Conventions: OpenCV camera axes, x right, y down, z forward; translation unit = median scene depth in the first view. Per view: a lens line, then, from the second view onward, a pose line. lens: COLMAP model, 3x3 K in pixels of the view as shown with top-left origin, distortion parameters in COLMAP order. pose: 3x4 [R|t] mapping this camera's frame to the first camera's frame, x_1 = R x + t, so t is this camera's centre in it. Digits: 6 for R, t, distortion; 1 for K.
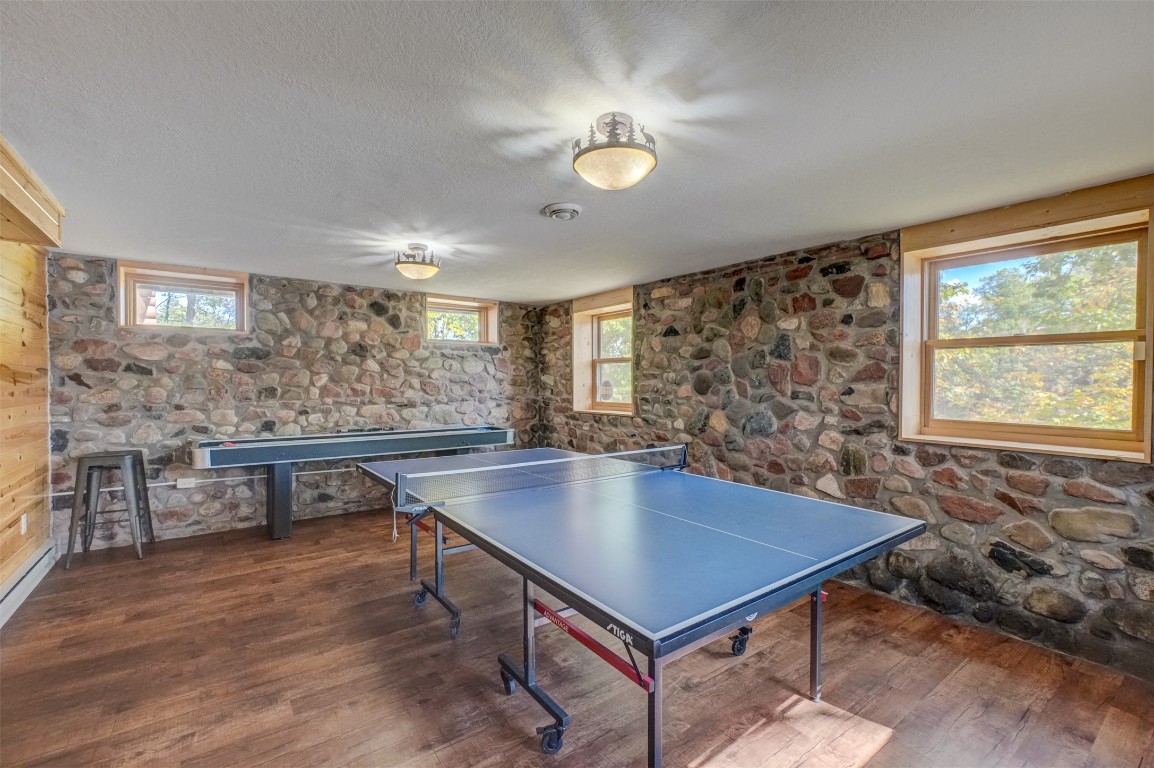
lens RADIAL K [[500.9, 0, 572.9], [0, 500.9, 386.7], [0, 0, 1]] dist [-0.012537, 0.004972]
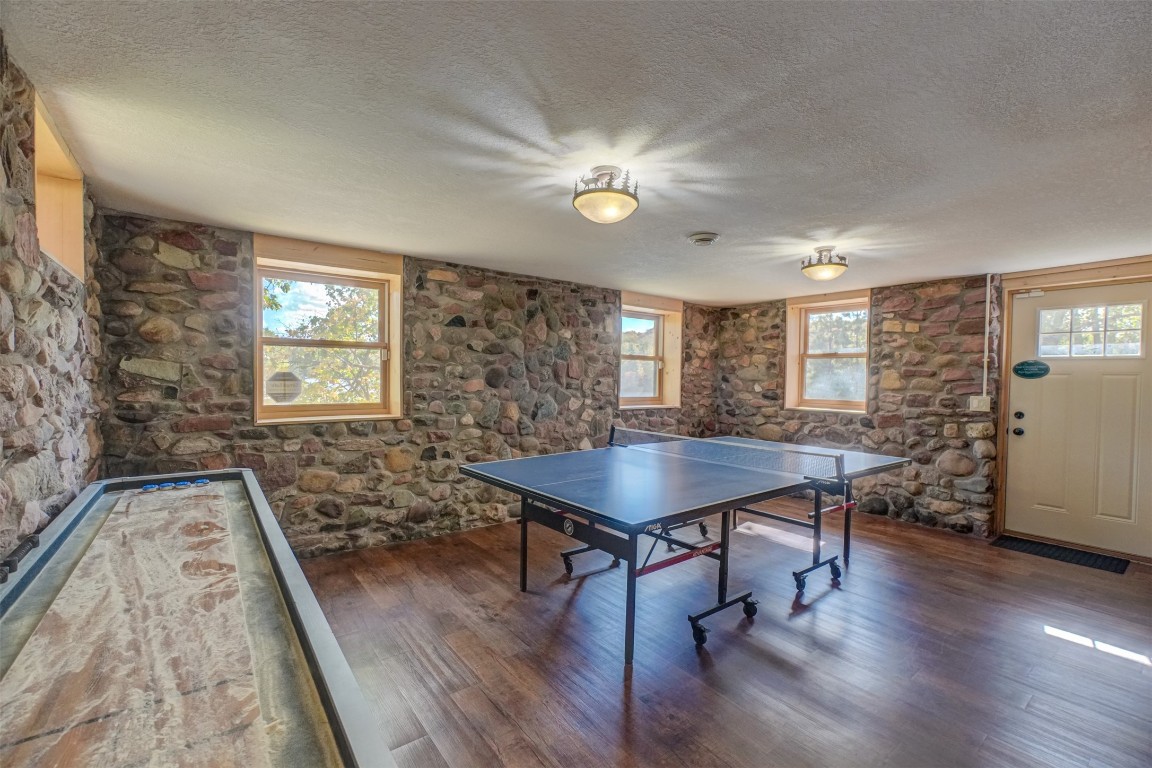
lens RADIAL K [[500.0, 0, 572.4], [0, 500.0, 381.8], [0, 0, 1]] dist [-0.012537, 0.004972]
pose [[-0.028997, -0.010363, 0.999526, -0.834109], [0.002435, 0.999943, 0.010438, -0.008299], [-0.999577, 0.002736, -0.028970, 0.912570]]
